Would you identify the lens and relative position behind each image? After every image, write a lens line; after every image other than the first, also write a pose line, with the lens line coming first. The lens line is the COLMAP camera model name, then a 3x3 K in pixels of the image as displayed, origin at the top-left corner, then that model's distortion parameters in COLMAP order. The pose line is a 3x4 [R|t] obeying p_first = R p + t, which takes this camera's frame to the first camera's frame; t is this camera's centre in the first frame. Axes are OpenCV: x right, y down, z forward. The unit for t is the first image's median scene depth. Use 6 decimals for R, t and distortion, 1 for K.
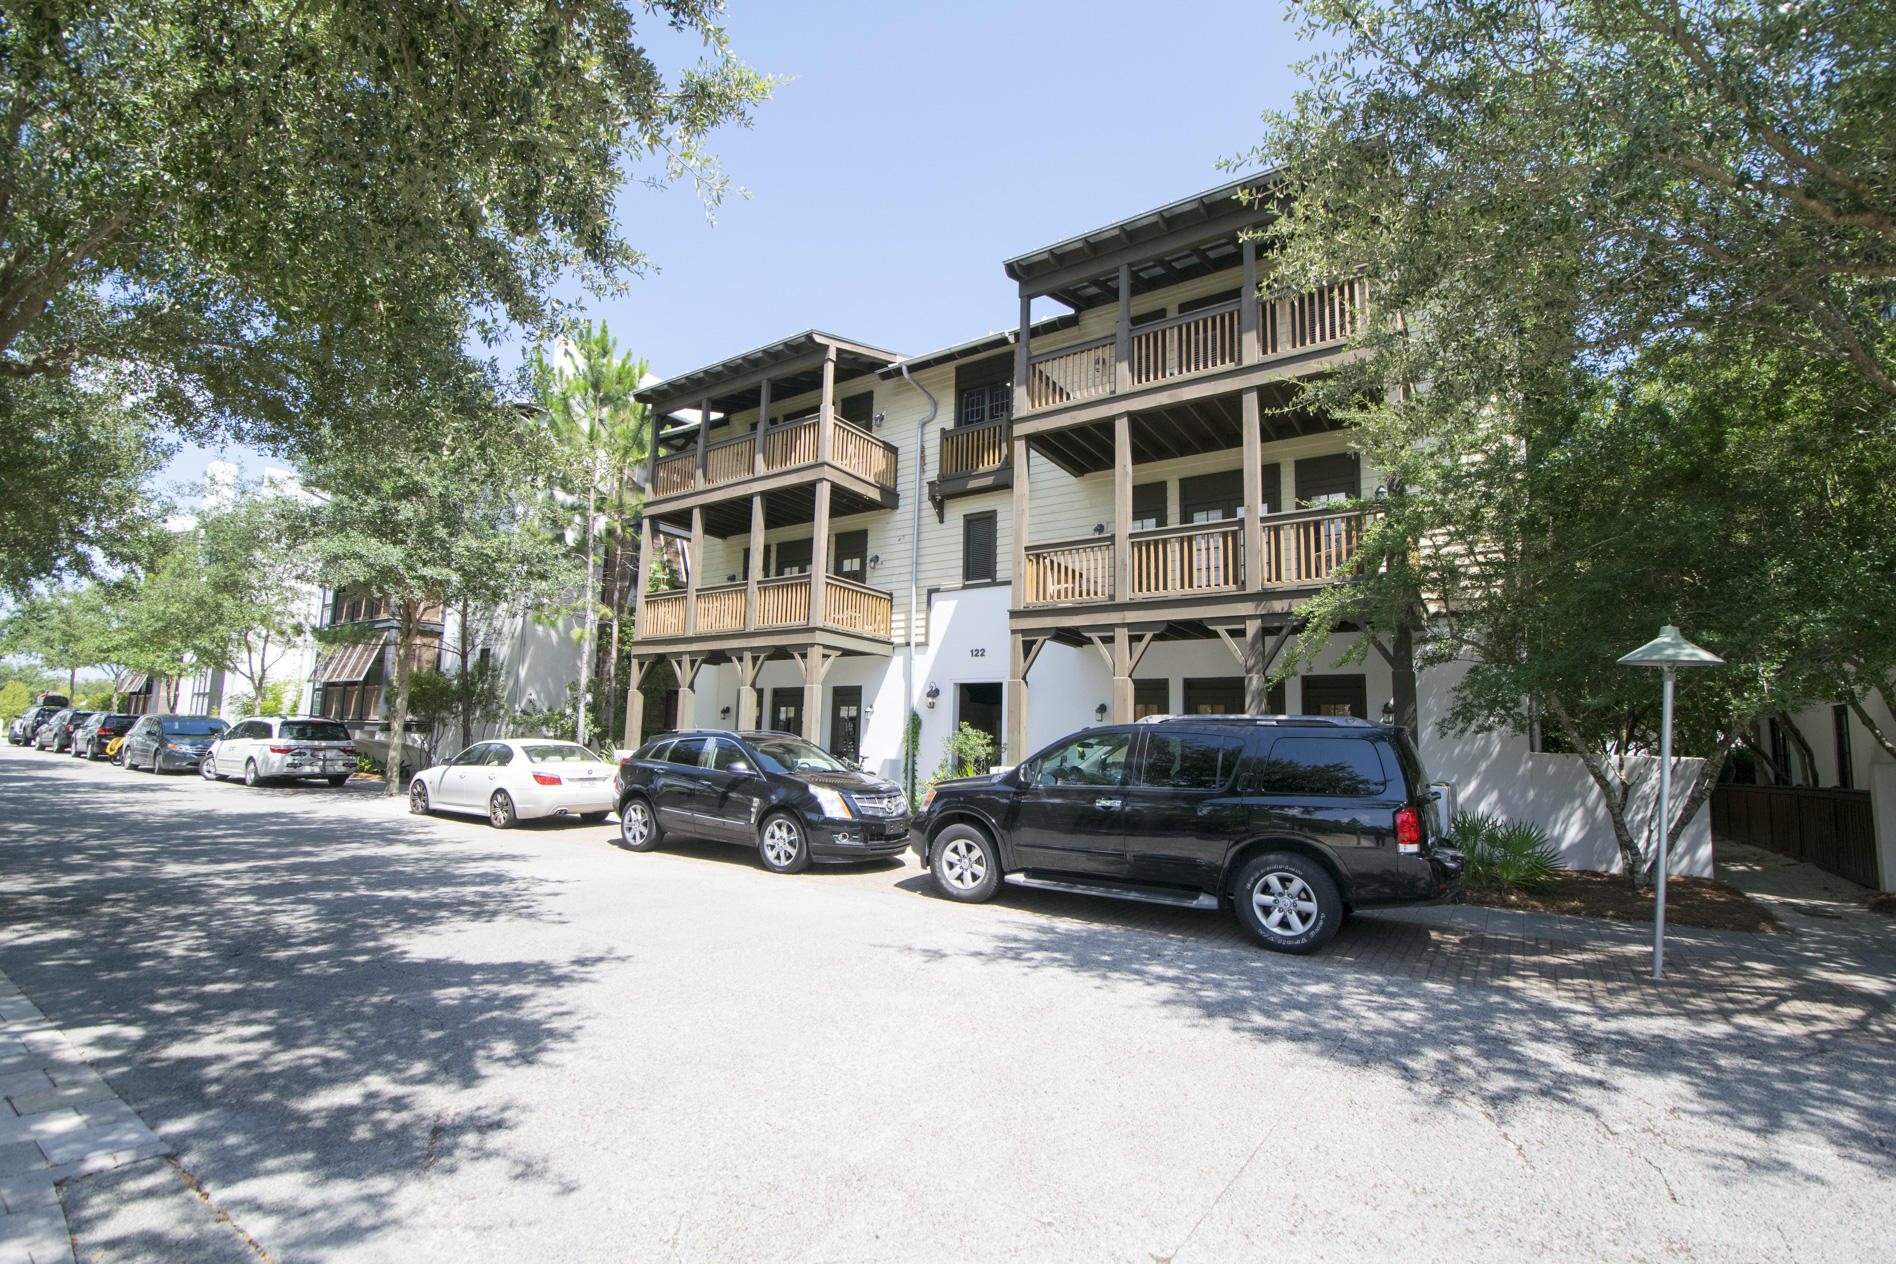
lens RADIAL K [[857.0, 0, 927.0], [0, 857.0, 659.2], [0, 0, 1]] dist [0.003259, -0.019355]
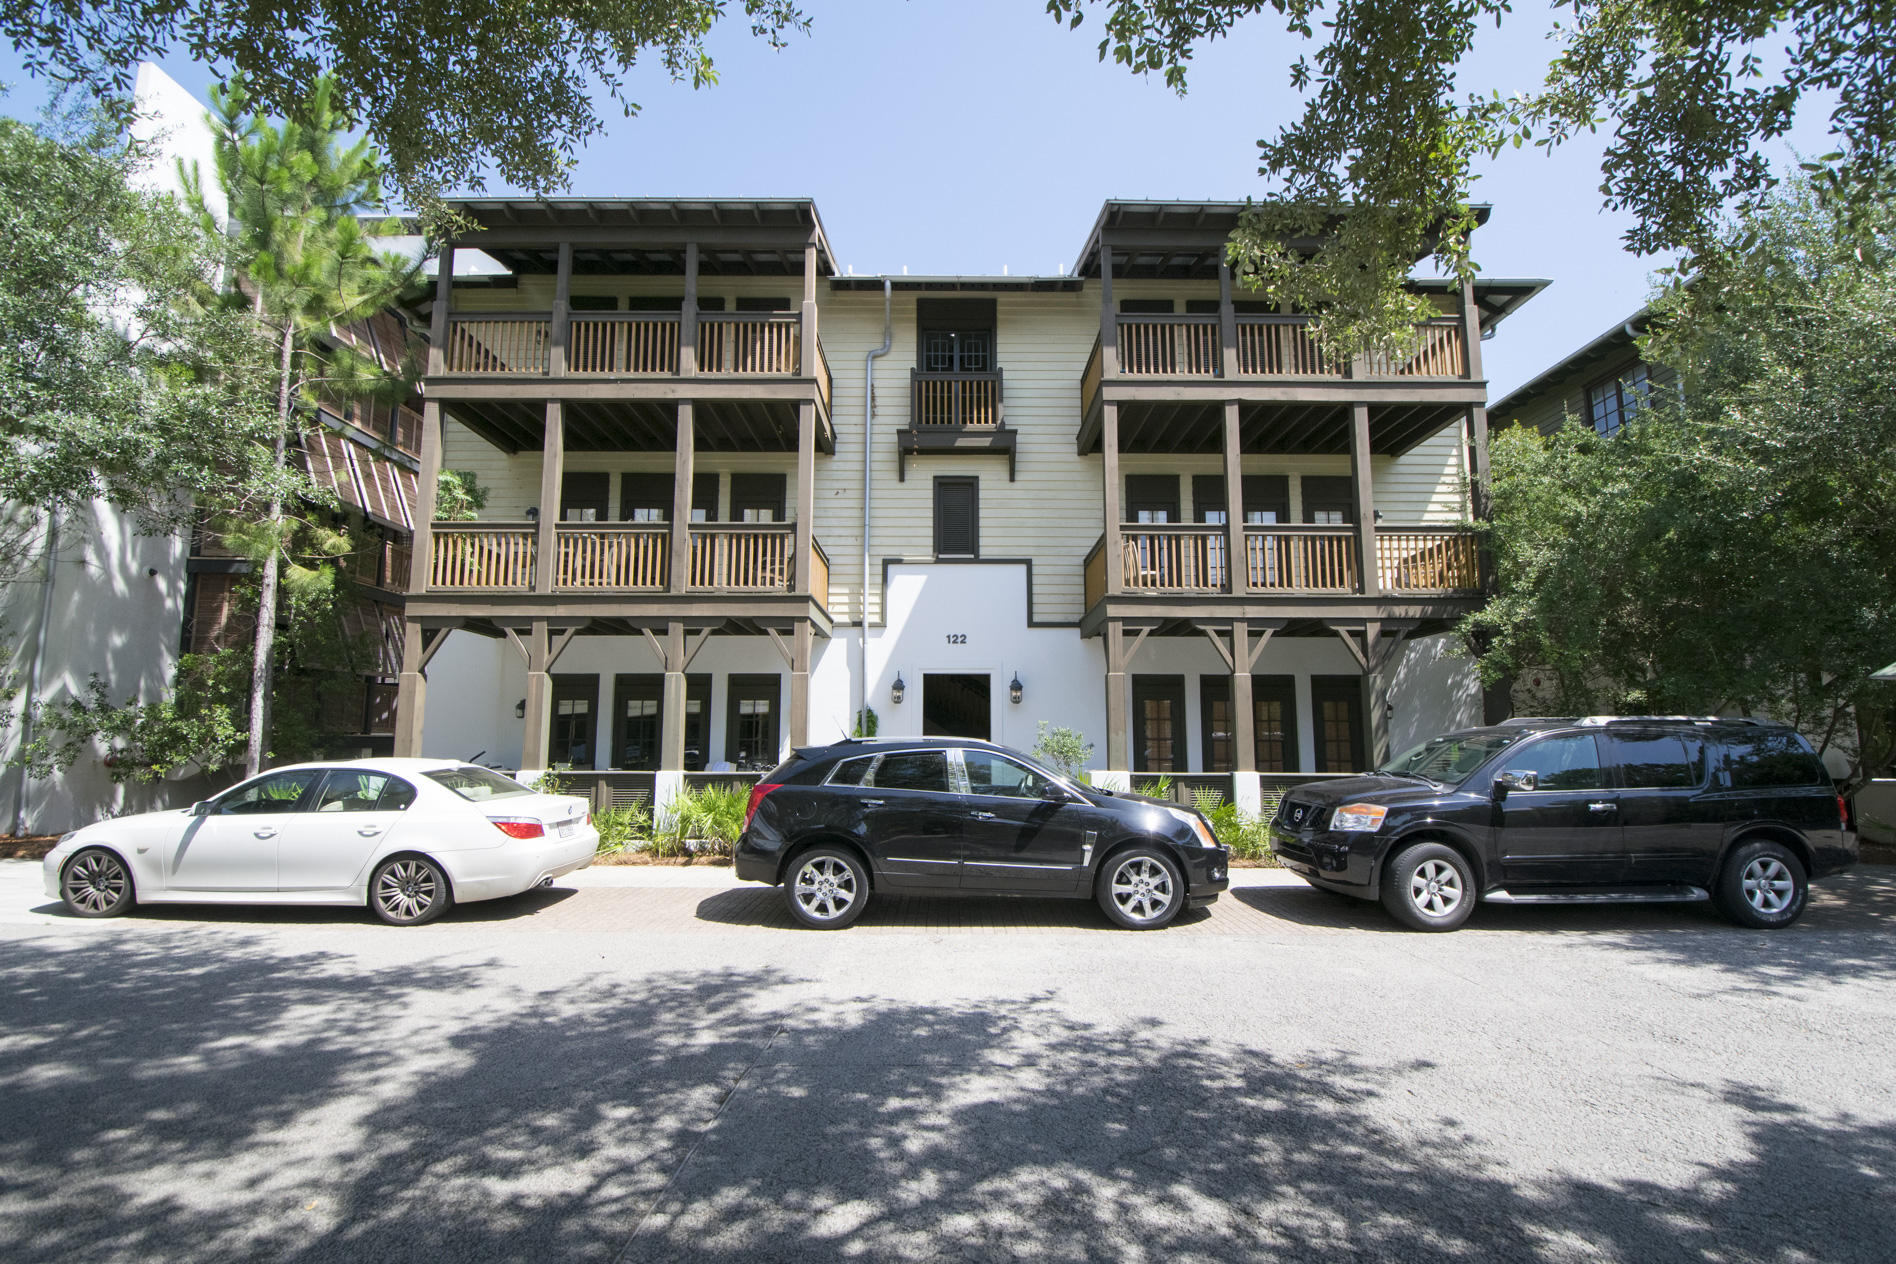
lens RADIAL K [[857.0, 0, 927.0], [0, 857.0, 659.2], [0, 0, 1]] dist [0.003259, -0.019355]
pose [[0.809220, 0.038473, 0.586244, -0.486643], [-0.040567, 0.999131, -0.009572, 0.022309], [-0.586103, -0.016036, 0.810078, 0.339759]]
